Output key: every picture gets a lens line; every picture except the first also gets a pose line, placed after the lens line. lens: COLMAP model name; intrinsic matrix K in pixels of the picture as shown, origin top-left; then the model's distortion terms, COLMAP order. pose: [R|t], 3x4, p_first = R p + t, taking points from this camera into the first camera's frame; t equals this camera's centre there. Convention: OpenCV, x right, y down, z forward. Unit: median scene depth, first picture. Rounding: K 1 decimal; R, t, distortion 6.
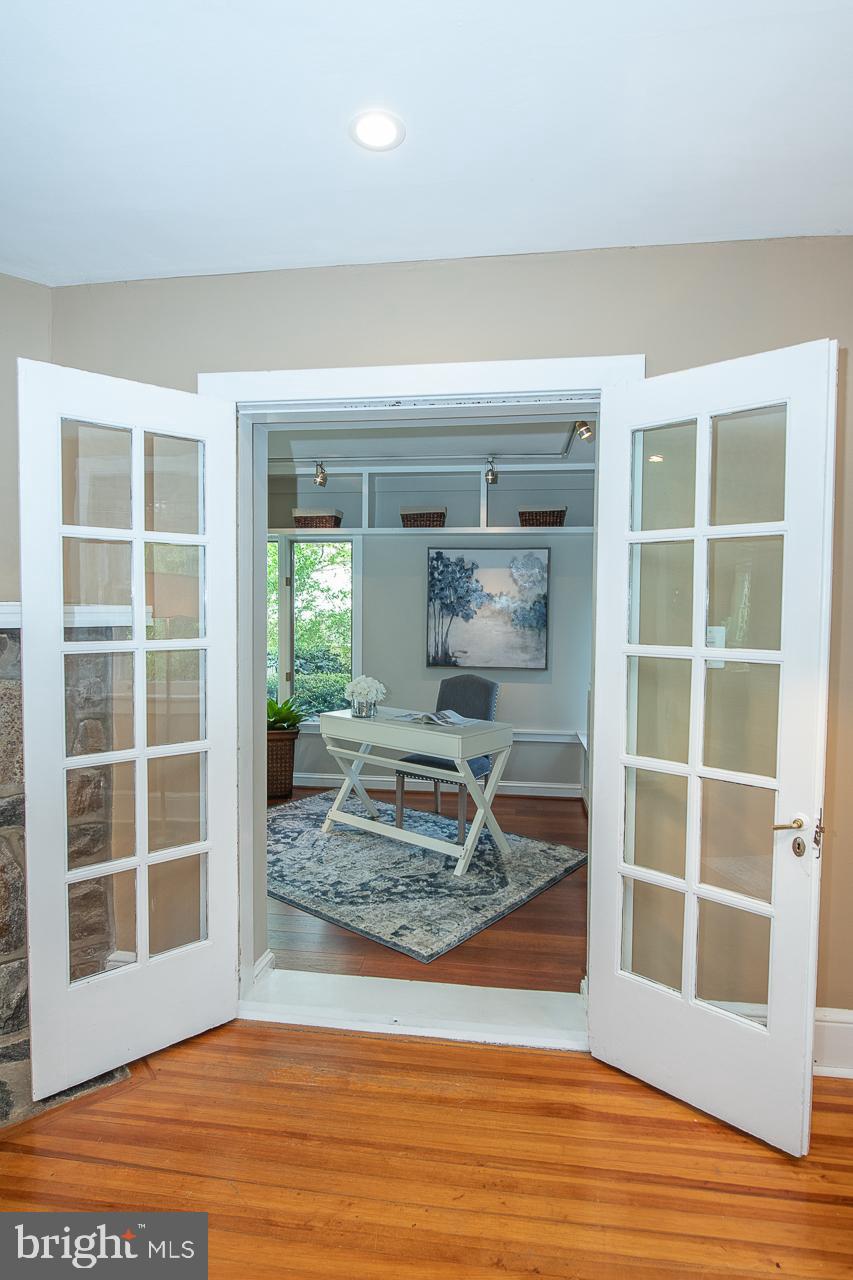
lens RADIAL K [[675.2, 0, 424.0], [0, 675.2, 644.4], [0, 0, 1]] dist [-0.003194, -0.000152]
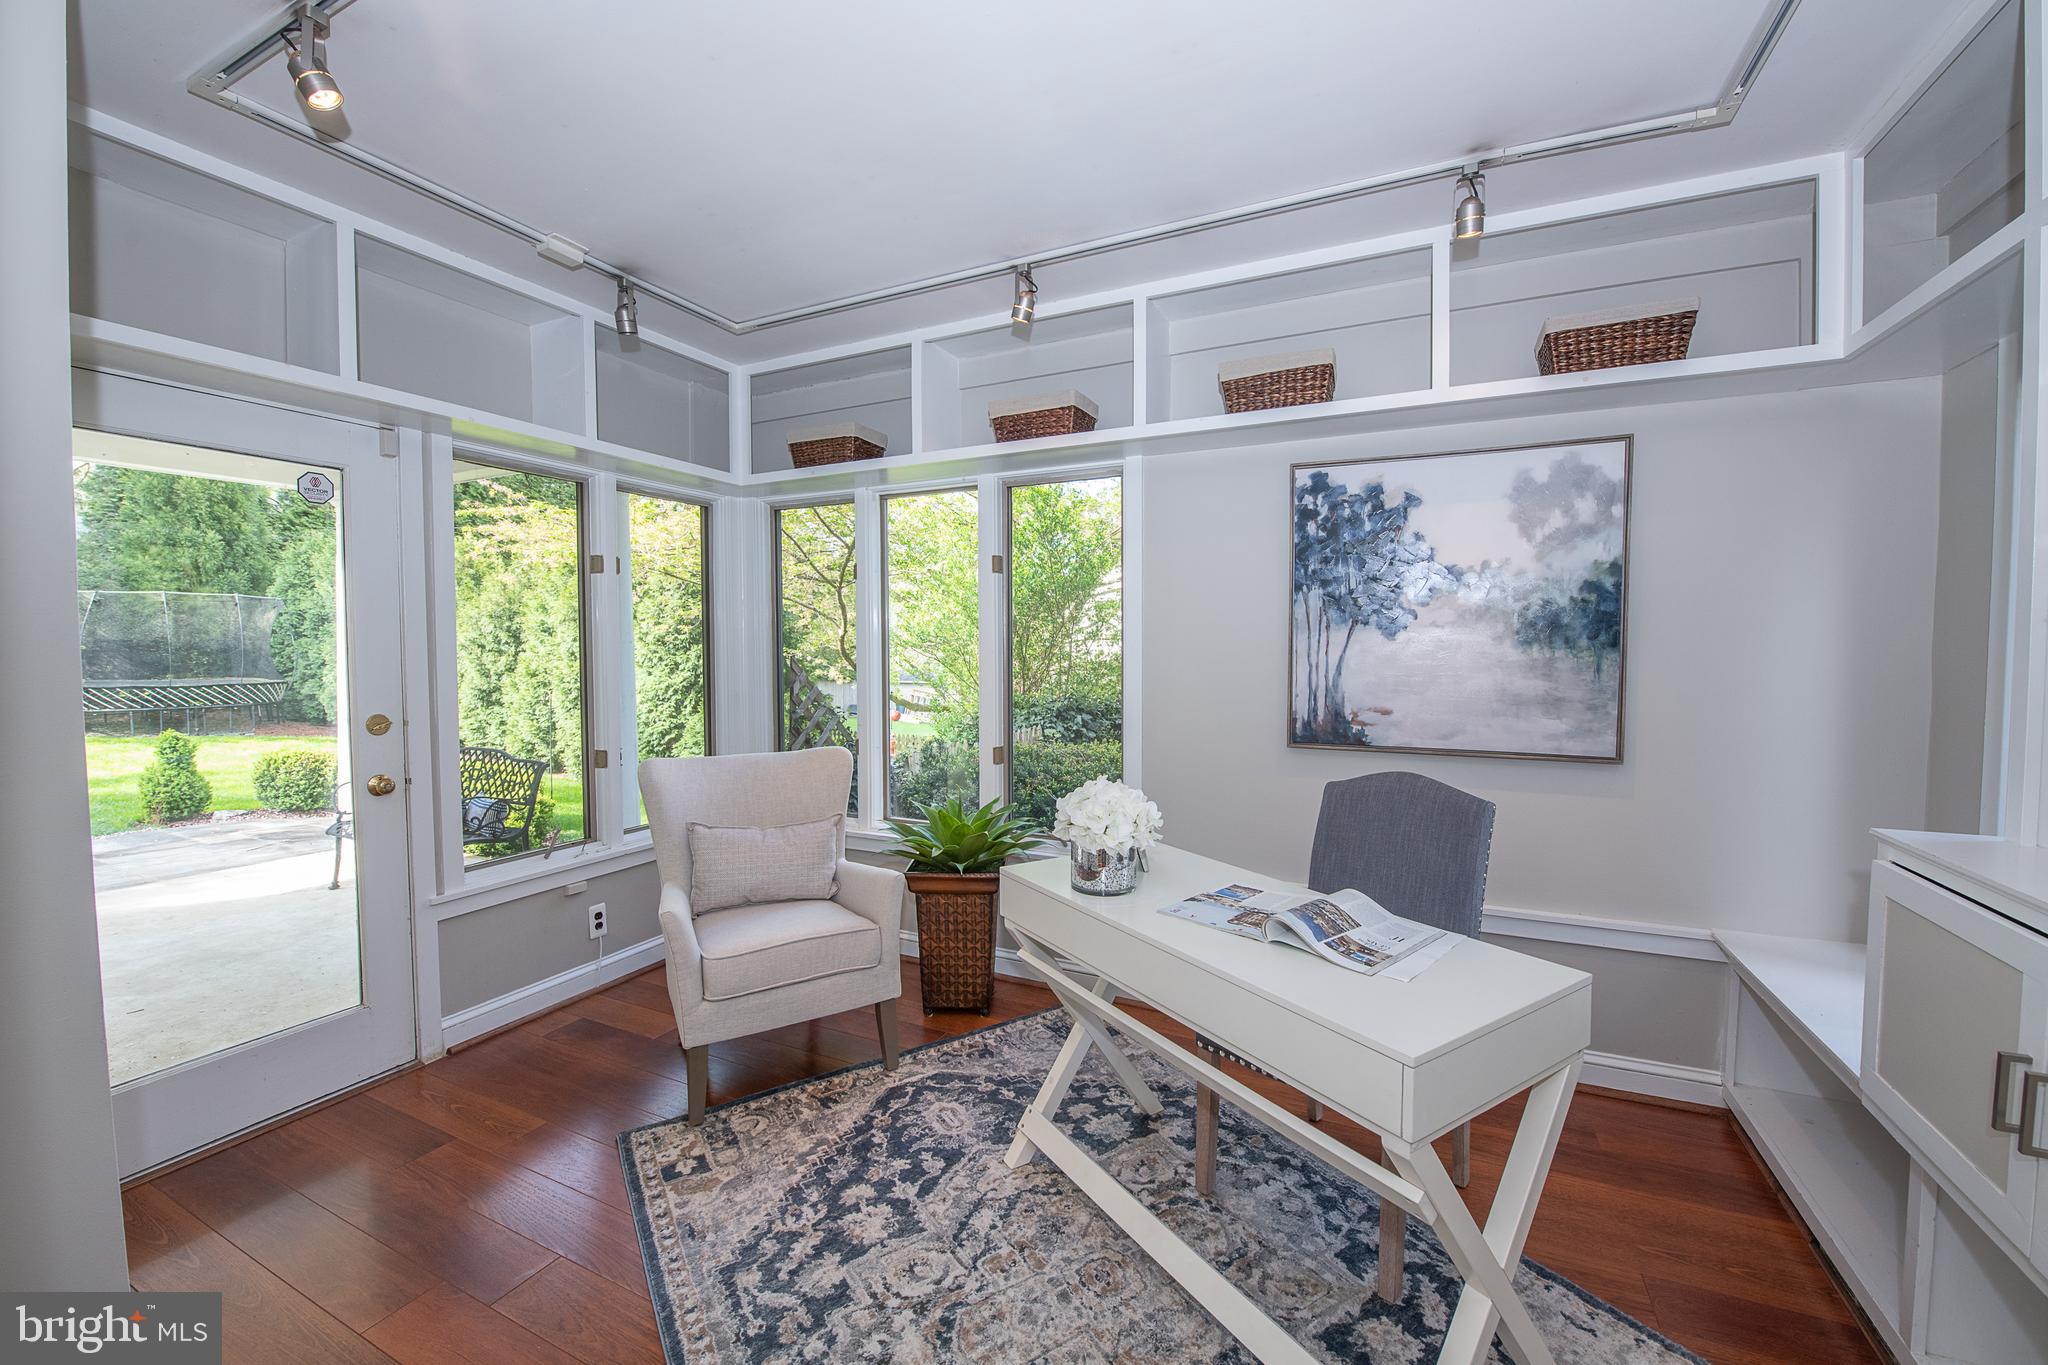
lens RADIAL K [[811.1, 0, 1029.5], [0, 811.1, 675.6], [0, 0, 1]] dist [-0.019940, -0.000600]
pose [[0.948905, -0.000477, -0.315562, 0.010783], [-0.004679, 0.999868, -0.015579, -0.002167], [0.315527, 0.016259, 0.948777, 0.505888]]
